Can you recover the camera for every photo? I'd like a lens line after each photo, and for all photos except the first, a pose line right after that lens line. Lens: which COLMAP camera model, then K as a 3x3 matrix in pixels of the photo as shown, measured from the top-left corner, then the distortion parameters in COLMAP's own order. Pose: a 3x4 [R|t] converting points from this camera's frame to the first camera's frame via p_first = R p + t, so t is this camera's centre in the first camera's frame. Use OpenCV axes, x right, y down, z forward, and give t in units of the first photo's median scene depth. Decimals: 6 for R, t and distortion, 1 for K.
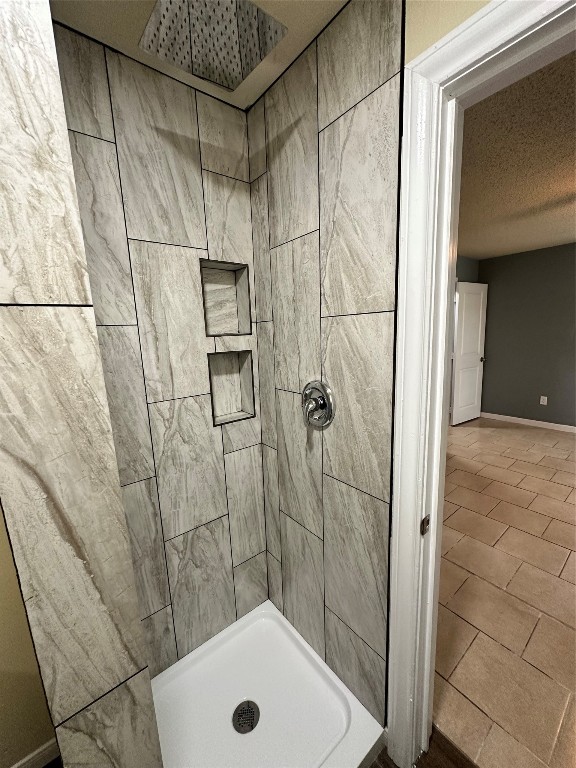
lens RADIAL K [[306.6, 0, 284.1], [0, 306.6, 385.0], [0, 0, 1]] dist [0.001618, 0.000070]
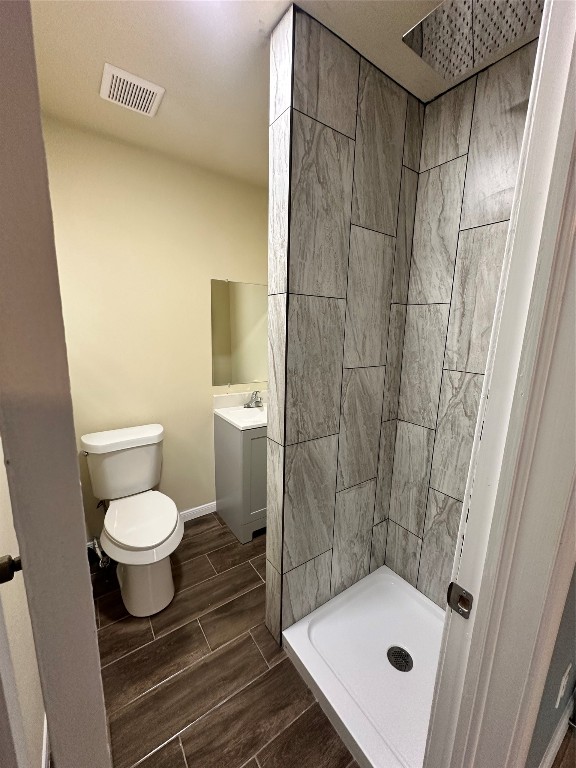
lens RADIAL K [[306.6, 0, 288.6], [0, 306.6, 386.3], [0, 0, 1]] dist [0.001618, 0.000070]
pose [[-0.051878, 0.228782, -0.972094, 0.774120], [-0.195018, 0.952344, 0.234542, -0.039553], [0.979427, 0.201744, -0.004789, 0.422934]]
